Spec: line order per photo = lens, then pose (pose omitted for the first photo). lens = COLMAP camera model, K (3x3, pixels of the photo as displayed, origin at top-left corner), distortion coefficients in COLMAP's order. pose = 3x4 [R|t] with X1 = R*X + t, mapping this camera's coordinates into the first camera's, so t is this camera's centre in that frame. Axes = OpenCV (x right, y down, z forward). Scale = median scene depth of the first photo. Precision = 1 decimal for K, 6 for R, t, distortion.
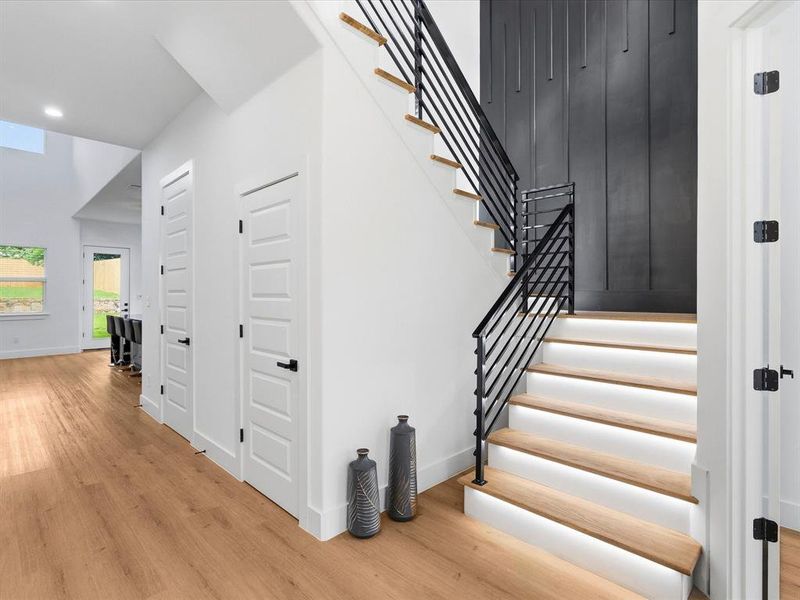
lens RADIAL K [[412.1, 0, 404.0], [0, 412.1, 298.5], [0, 0, 1]] dist [-0.022100, 0.021476]
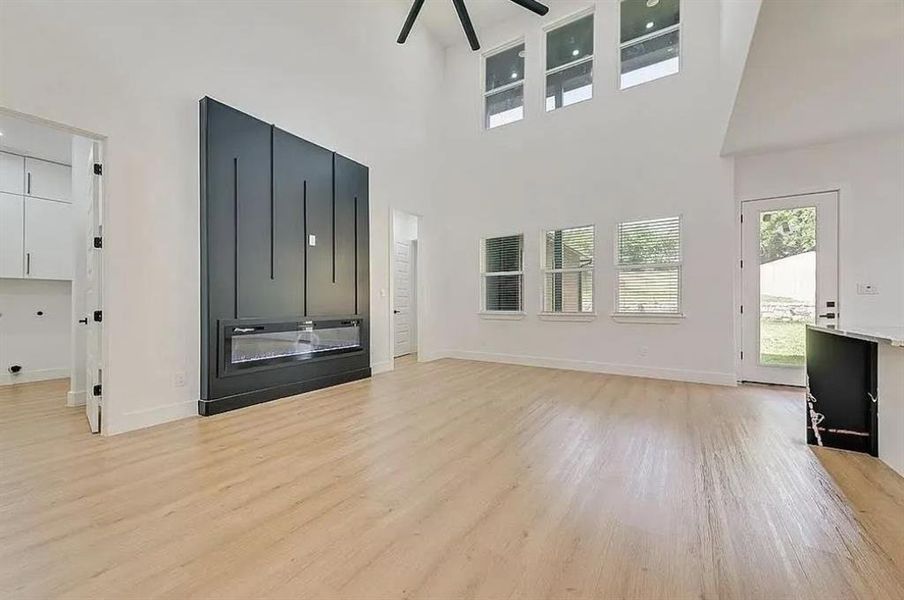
lens RADIAL K [[357.7, 0, 449.5], [0, 357.7, 297.5], [0, 0, 1]] dist [0.011458, 0.000021]
pose [[0.210336, -0.014708, -0.977518, -0.349649], [-0.011410, 0.999782, -0.017498, 0.019684], [0.977562, 0.014834, 0.210123, 0.461612]]
